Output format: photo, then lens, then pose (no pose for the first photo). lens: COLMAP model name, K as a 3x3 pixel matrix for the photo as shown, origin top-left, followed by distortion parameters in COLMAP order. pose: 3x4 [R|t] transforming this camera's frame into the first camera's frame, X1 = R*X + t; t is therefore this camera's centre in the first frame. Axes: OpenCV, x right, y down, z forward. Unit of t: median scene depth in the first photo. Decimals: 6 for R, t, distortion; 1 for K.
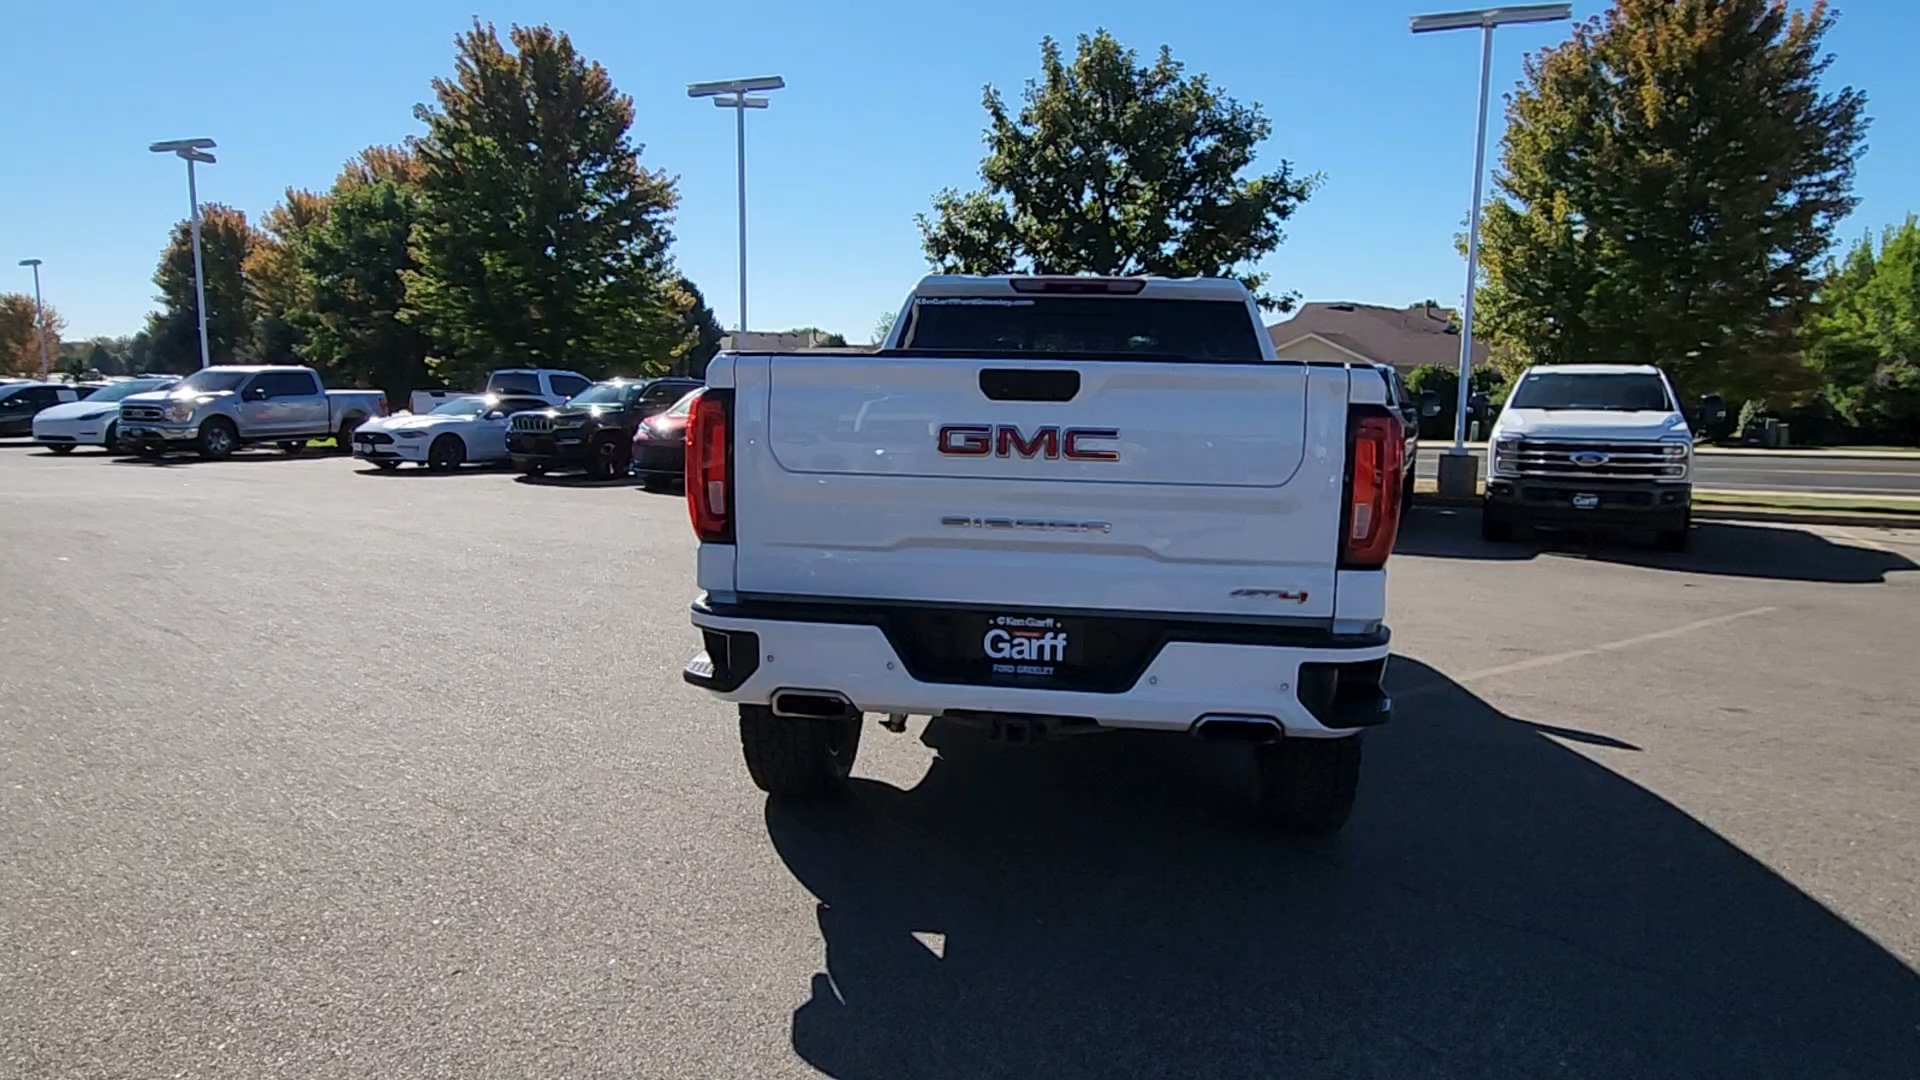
lens RADIAL K [[1259.8, 0, 952.2], [0, 1259.8, 544.9], [0, 0, 1]] dist [0.005439, 0.002949]
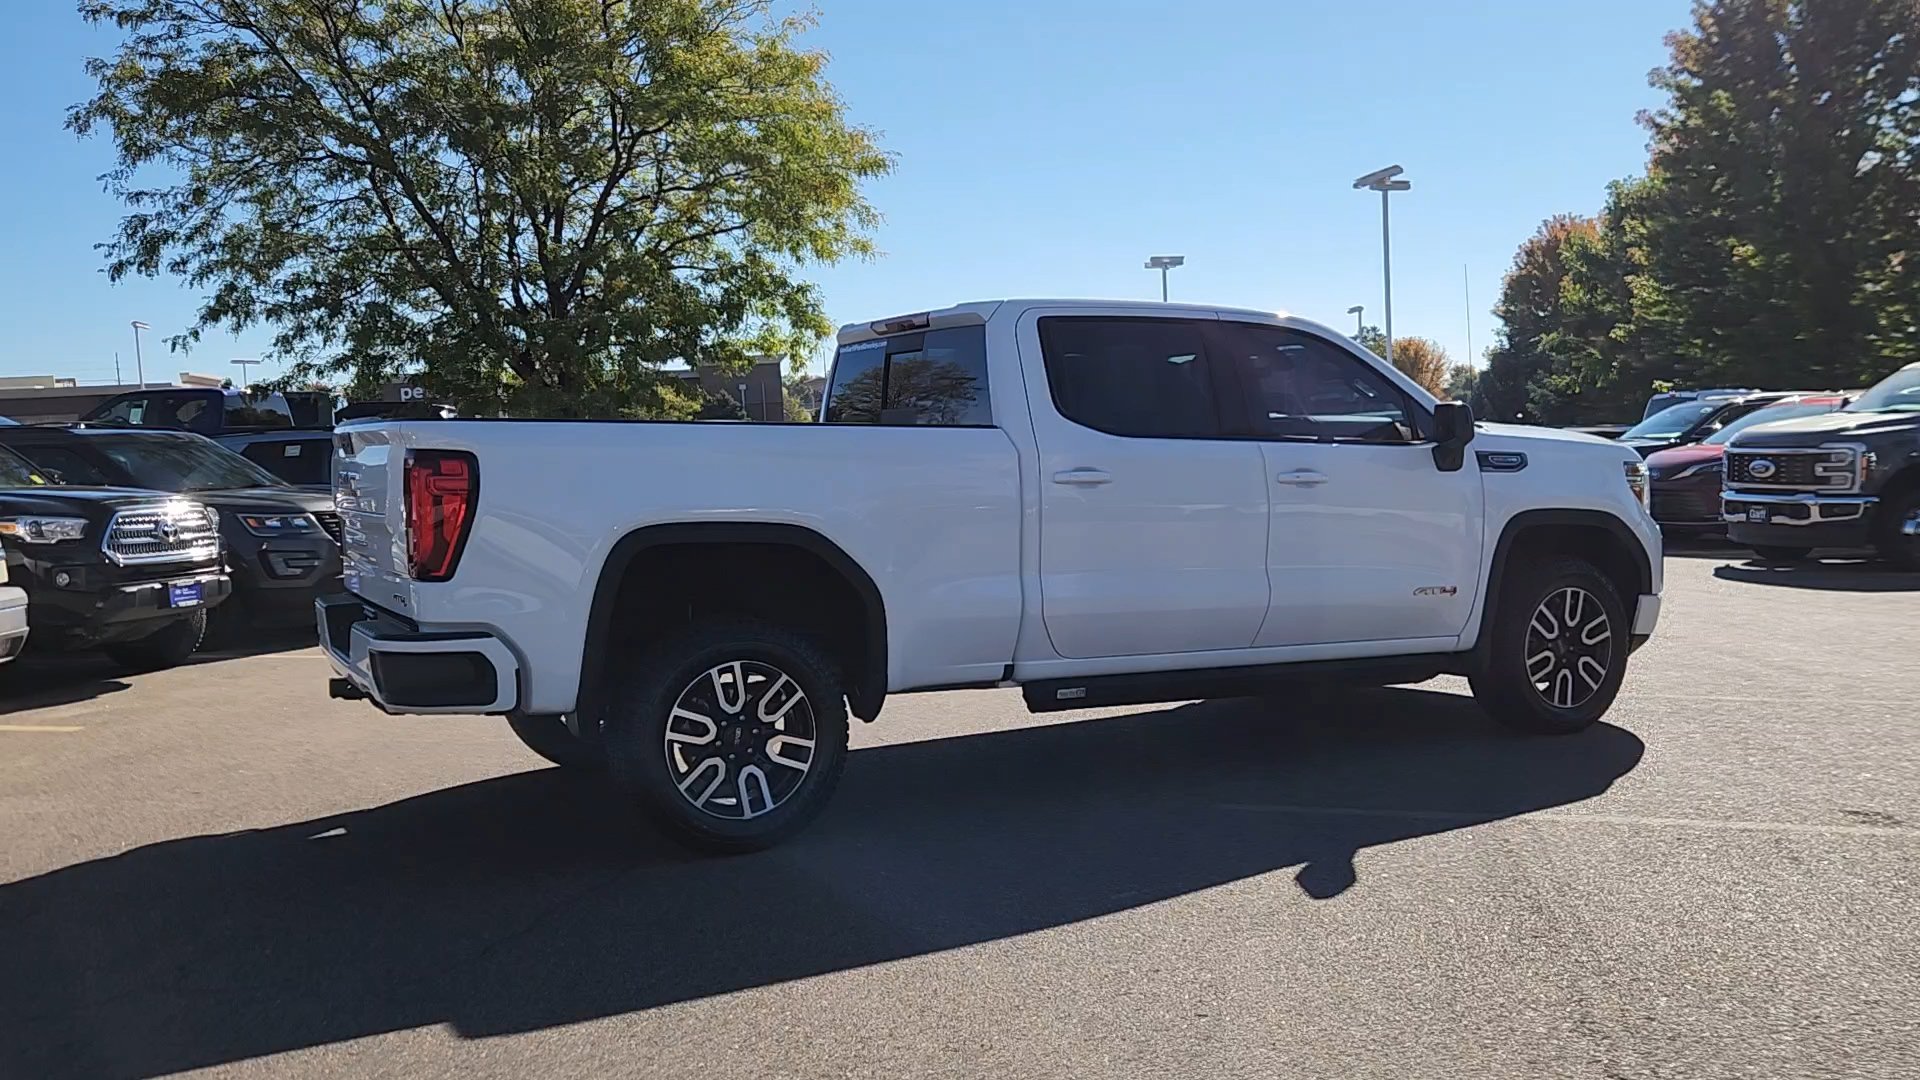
lens RADIAL K [[1621.6, 0, 946.2], [0, 1621.6, 546.0], [0, 0, 1]] dist [0.039645, -0.033715]
pose [[0.581973, 0.013533, -0.813095, 0.267490], [-0.051287, 0.998482, -0.020090, -0.001325], [0.811589, 0.053393, 0.581784, 0.066700]]
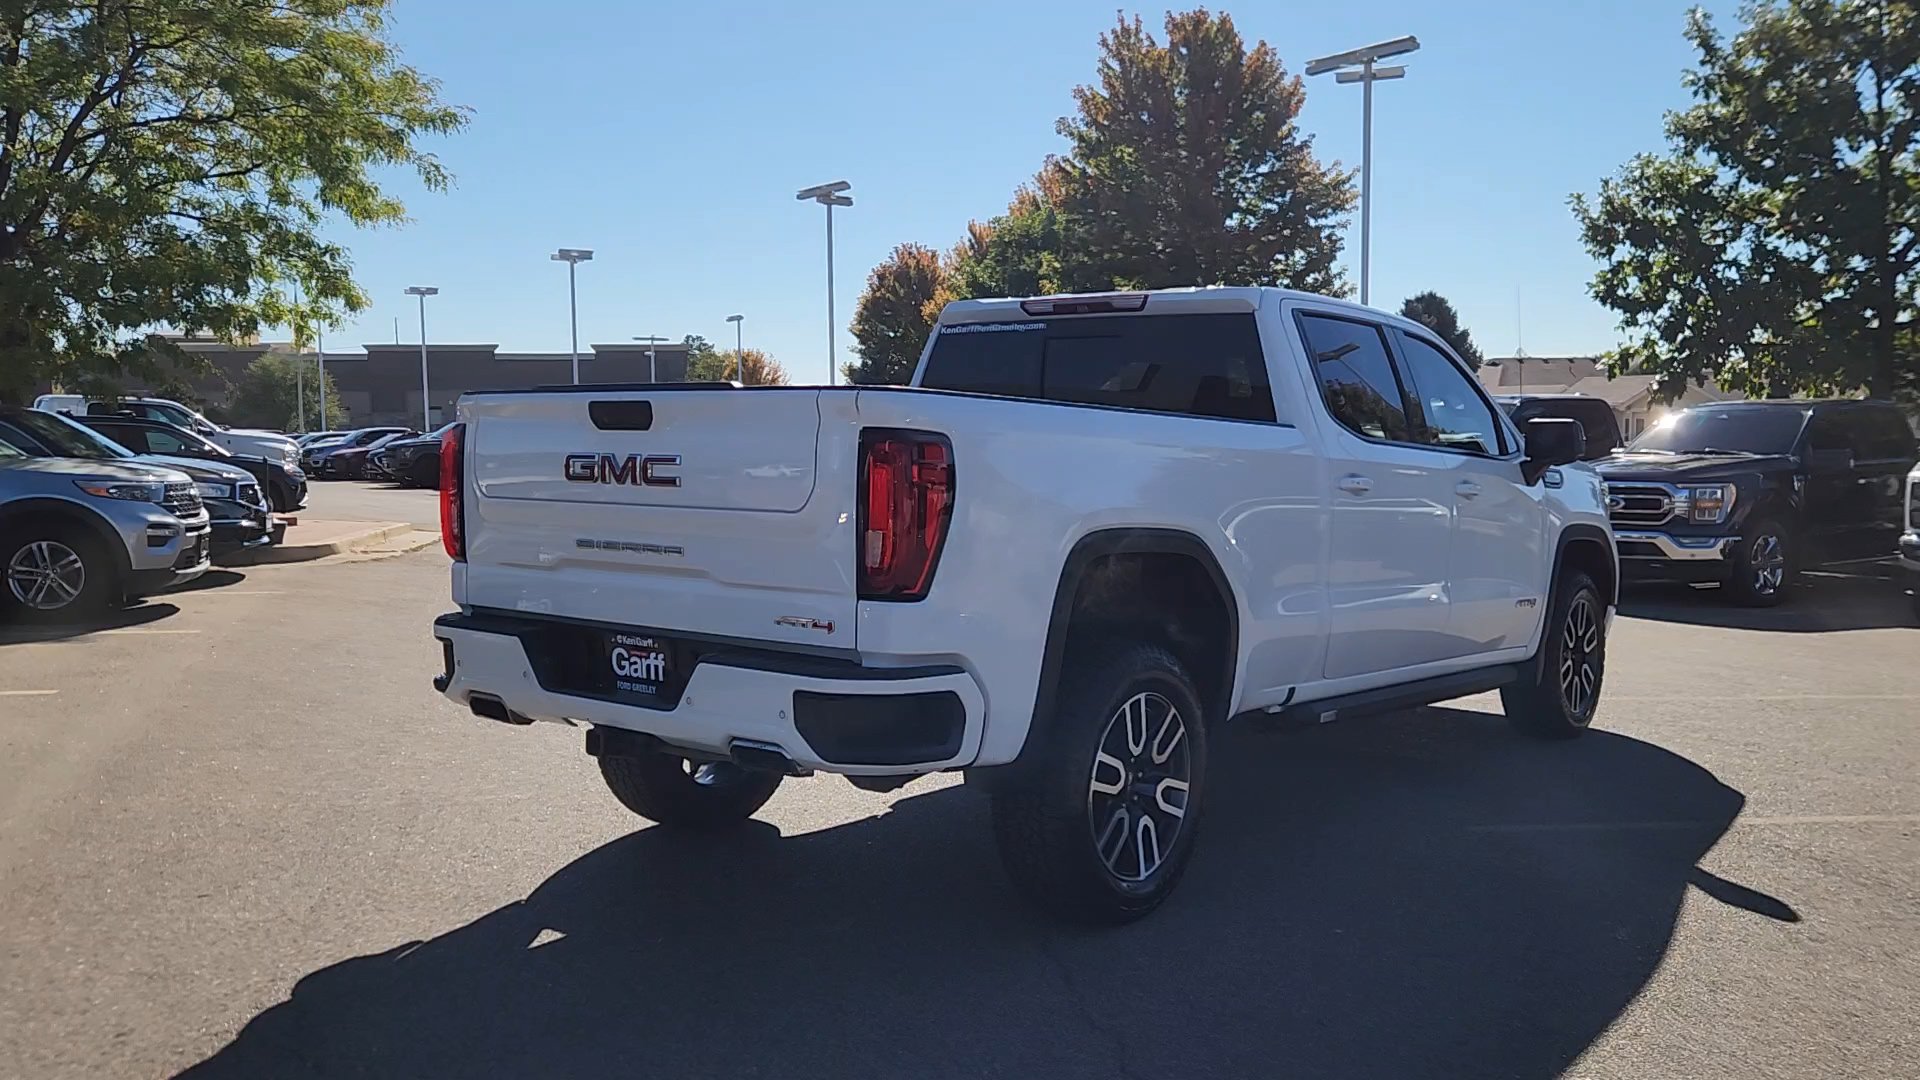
lens RADIAL K [[1621.6, 0, 945.5], [0, 1621.6, 550.0], [0, 0, 1]] dist [0.039645, -0.033715]
pose [[0.864251, 0.020491, -0.502643, 0.135679], [-0.047576, 0.998021, -0.041117, 0.004097], [0.500806, 0.059449, 0.863516, -0.005419]]
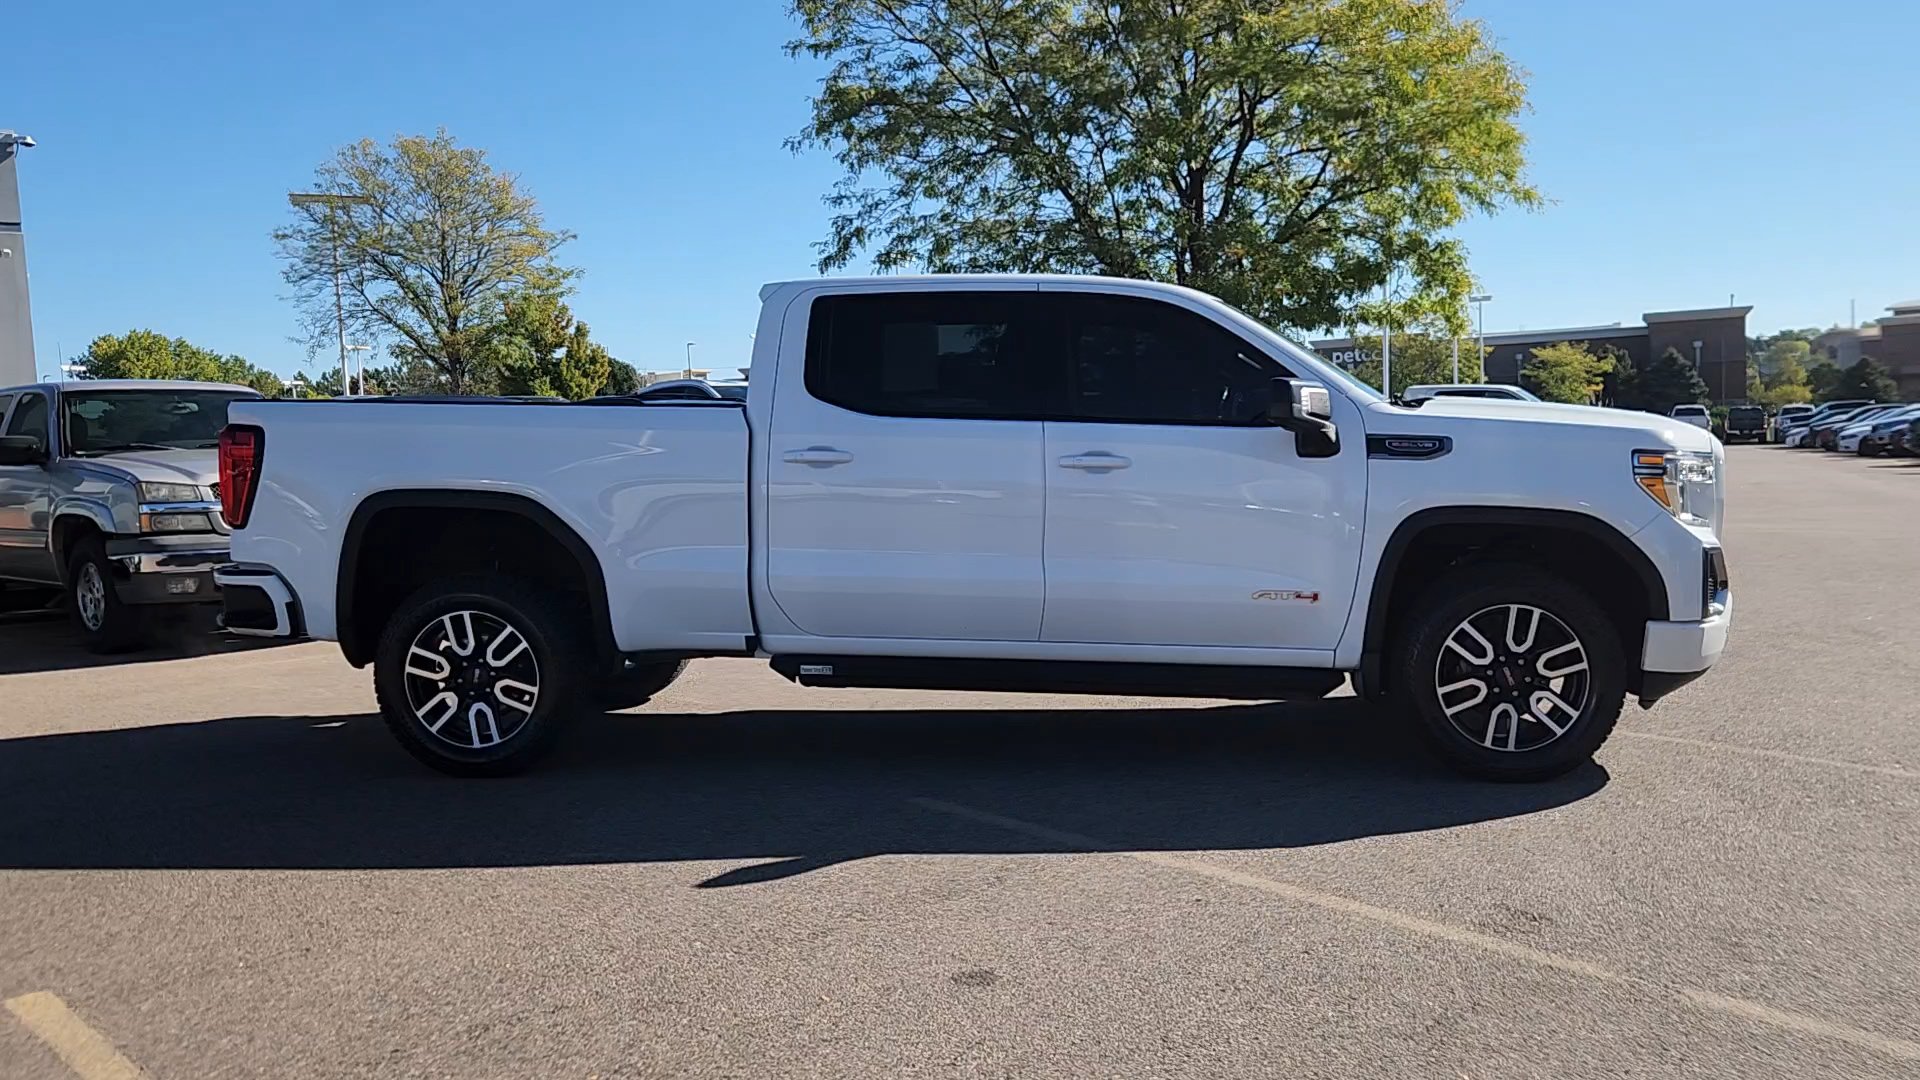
lens RADIAL K [[1621.6, 0, 949.1], [0, 1621.6, 547.8], [0, 0, 1]] dist [0.039645, -0.033715]
pose [[0.037115, 0.050246, -0.998047, 0.332537], [-0.091514, 0.994709, 0.046675, -0.018496], [0.995112, 0.089603, 0.041517, 0.249946]]
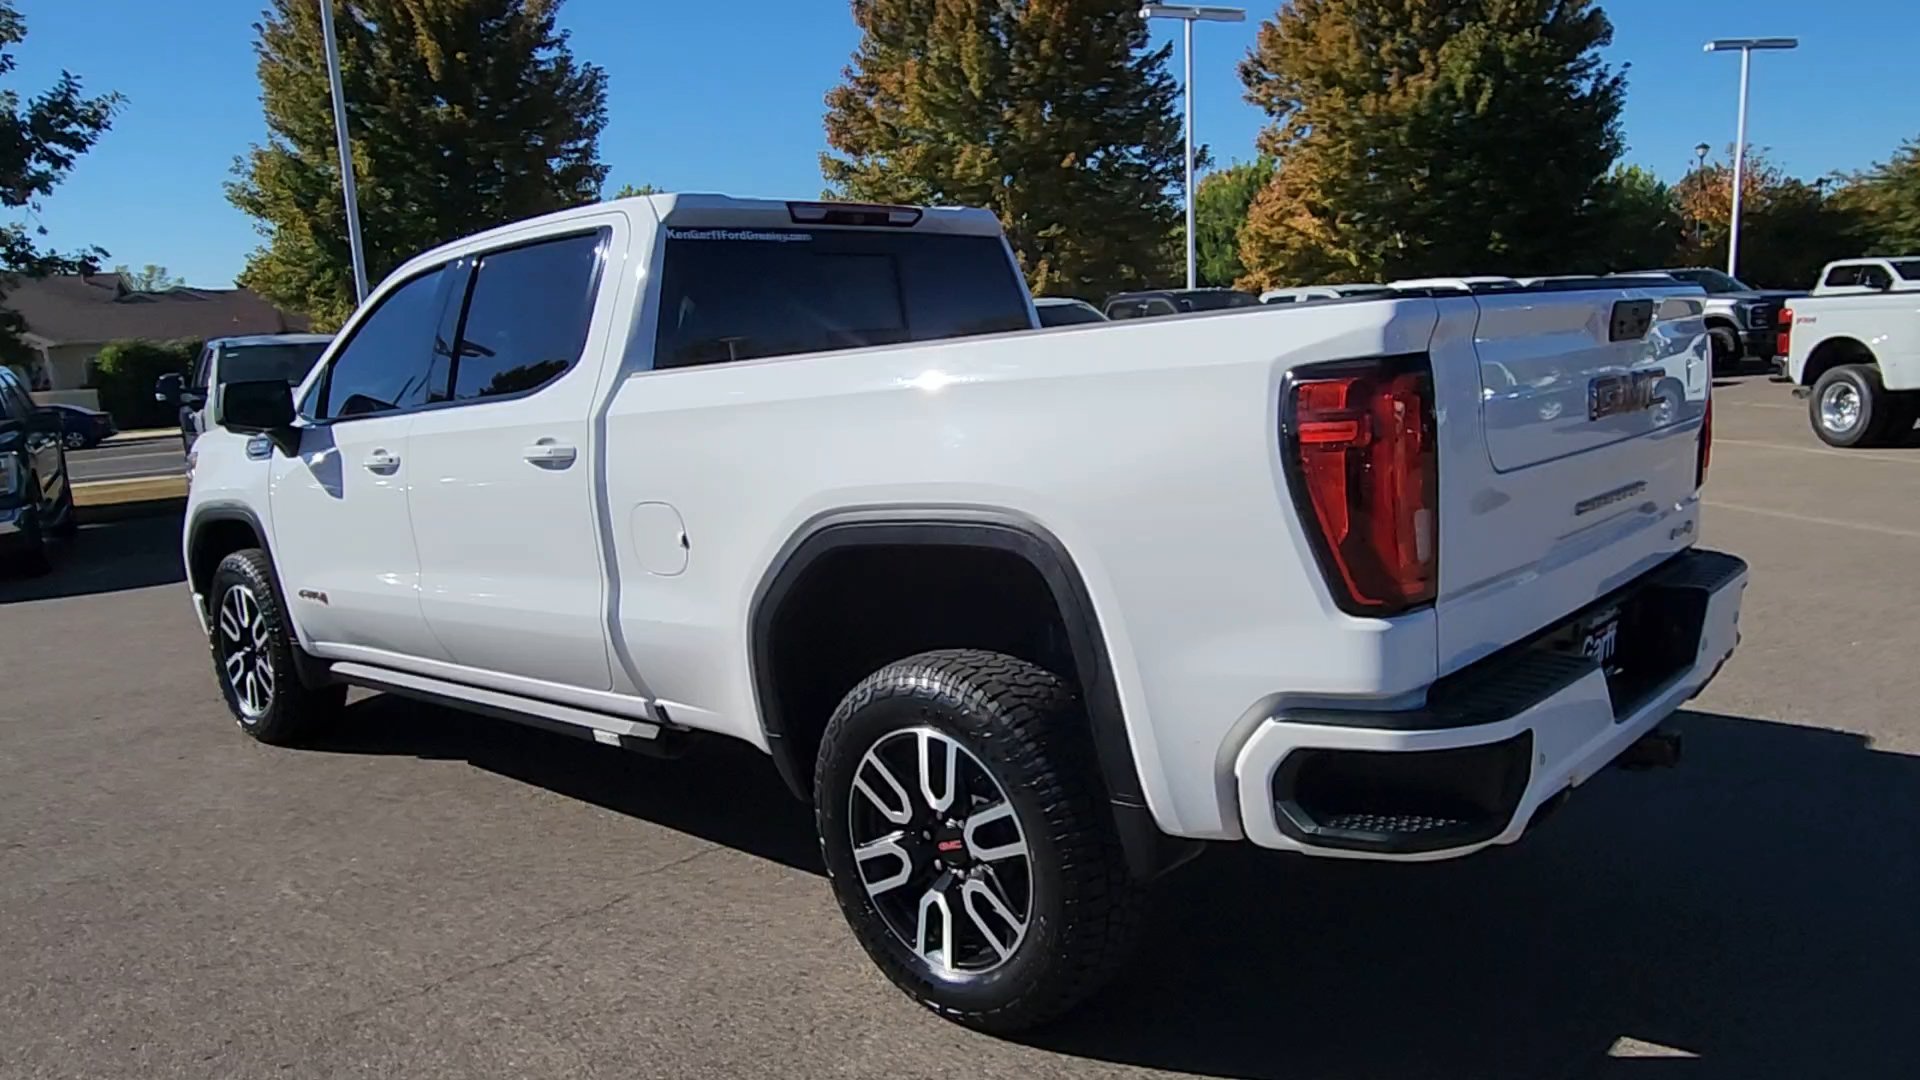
lens RADIAL K [[1326.6, 0, 952.2], [0, 1326.6, 547.2], [0, 0, 1]] dist [0.000319, 0.008168]
pose [[0.562418, -0.180025, 0.807017, -0.120898], [0.165343, 0.980784, 0.103559, -0.019838], [-0.810153, 0.075191, 0.581376, 0.119413]]
